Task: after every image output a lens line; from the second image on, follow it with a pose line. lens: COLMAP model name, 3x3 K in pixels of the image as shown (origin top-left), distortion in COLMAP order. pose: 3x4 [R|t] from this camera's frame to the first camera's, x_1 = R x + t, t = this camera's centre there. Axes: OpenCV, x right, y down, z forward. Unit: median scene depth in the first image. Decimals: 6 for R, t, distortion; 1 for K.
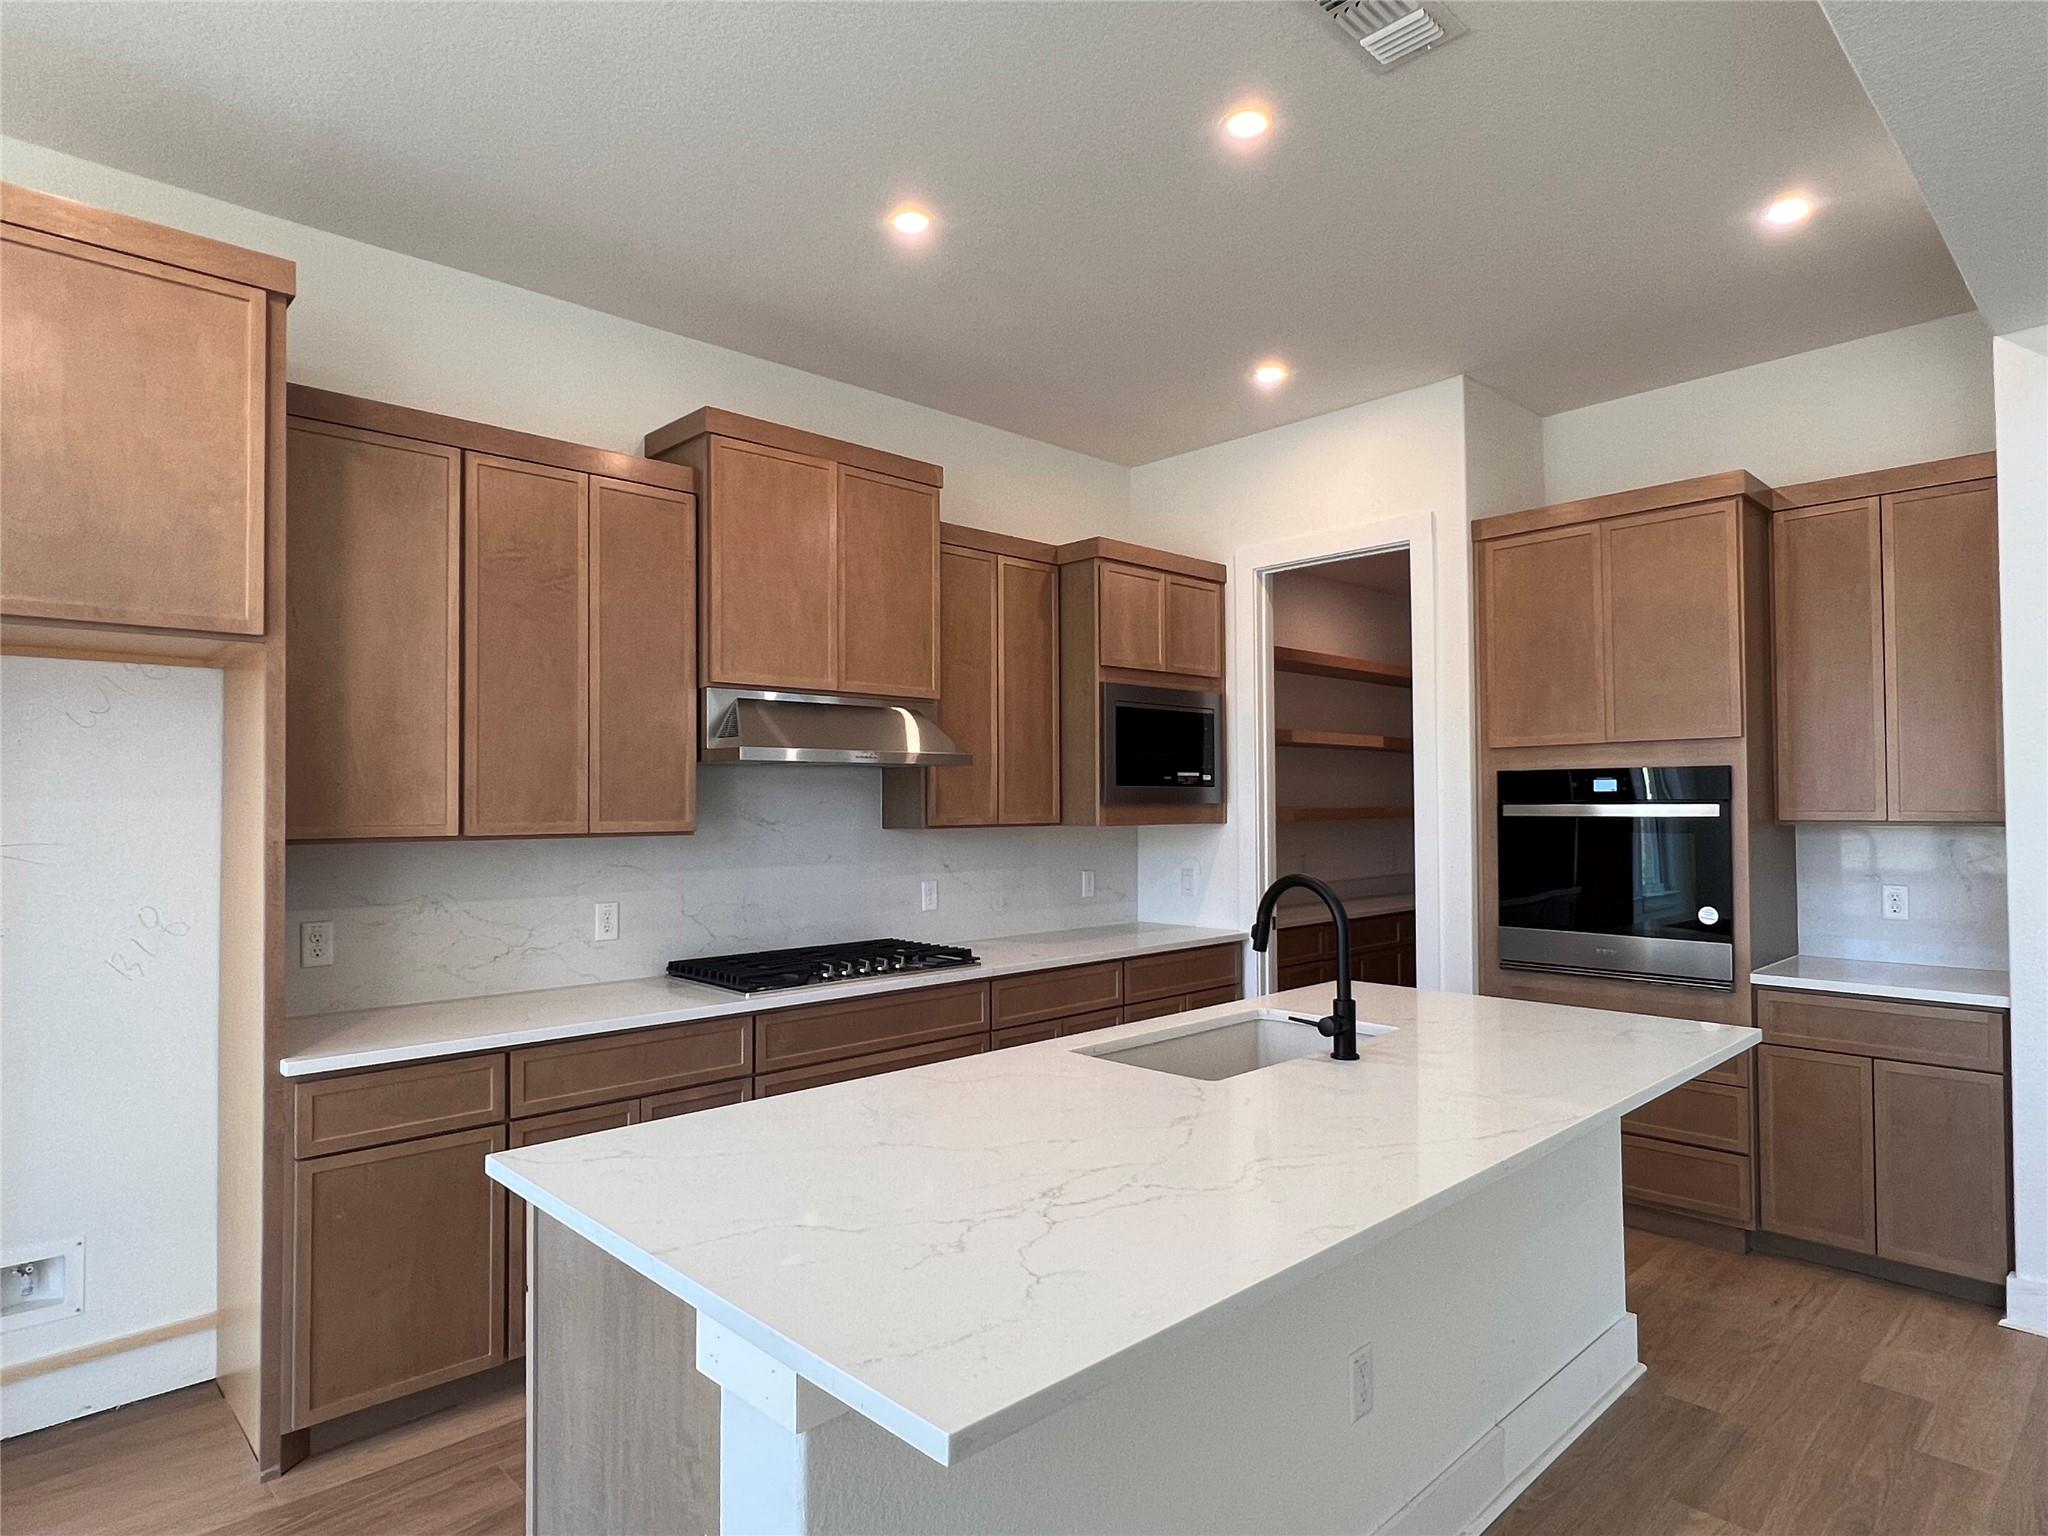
lens RADIAL K [[1160.4, 0, 1038.9], [0, 1160.4, 777.5], [0, 0, 1]] dist [-0.001496, 0.003286]
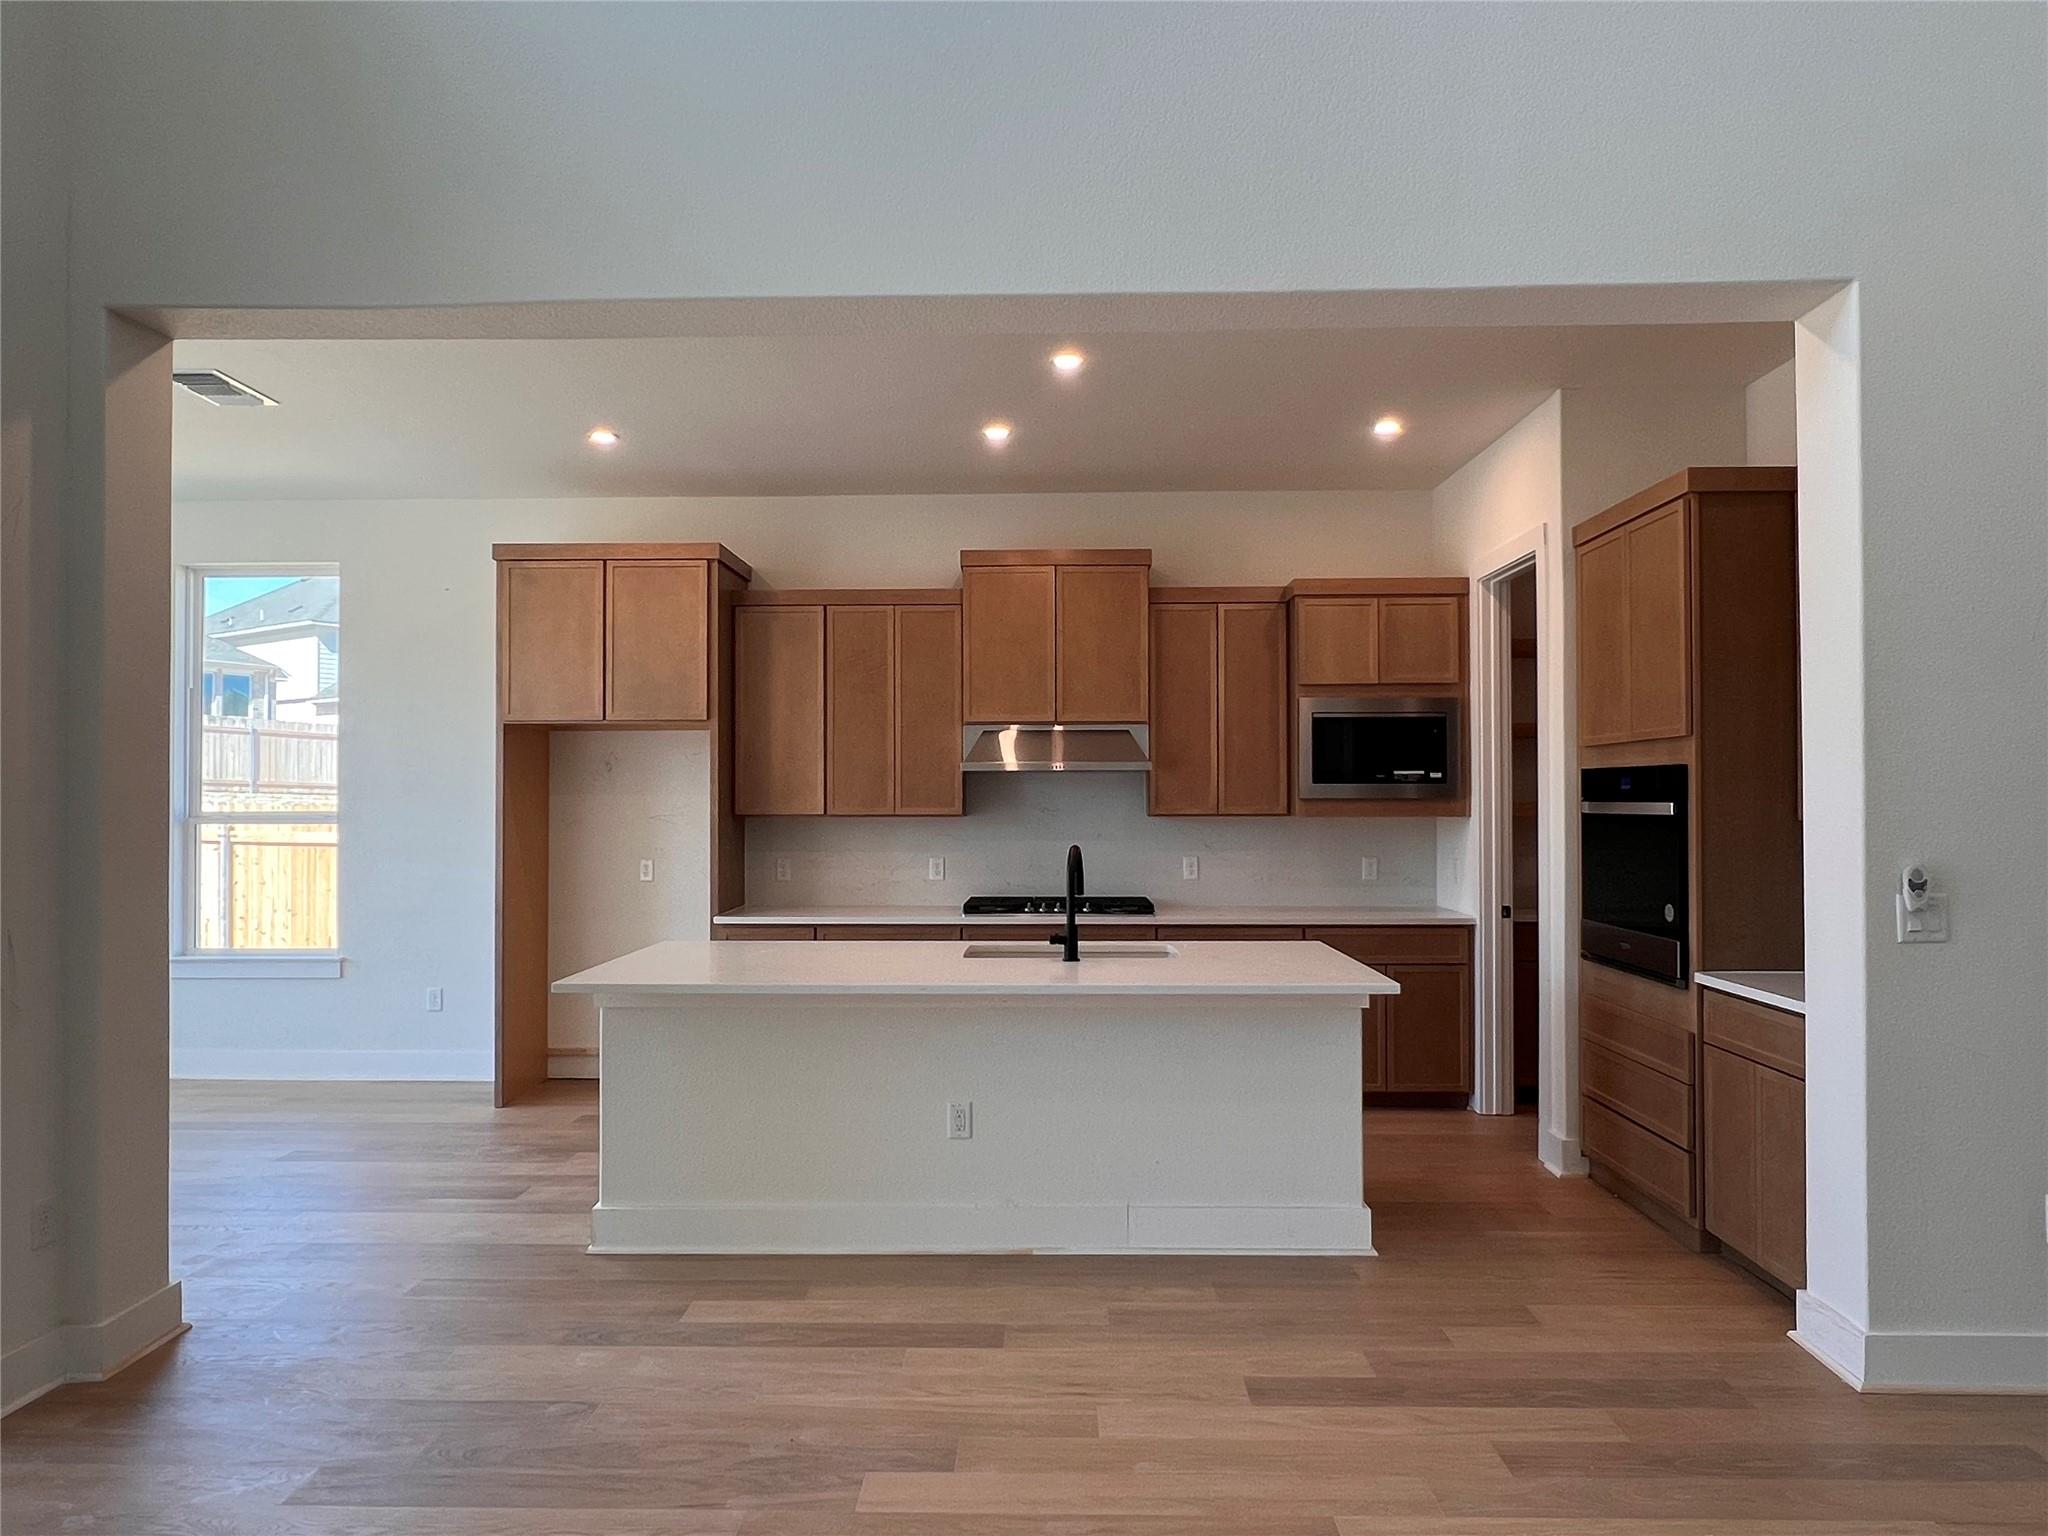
lens RADIAL K [[1279.7, 0, 1021.3], [0, 1279.7, 774.0], [0, 0, 1]] dist [0.005742, -0.000219]
pose [[0.706126, -0.008476, -0.708036, 1.021991], [0.013465, 0.999908, 0.001460, -0.011632], [0.707959, -0.010565, 0.706175, -0.194252]]
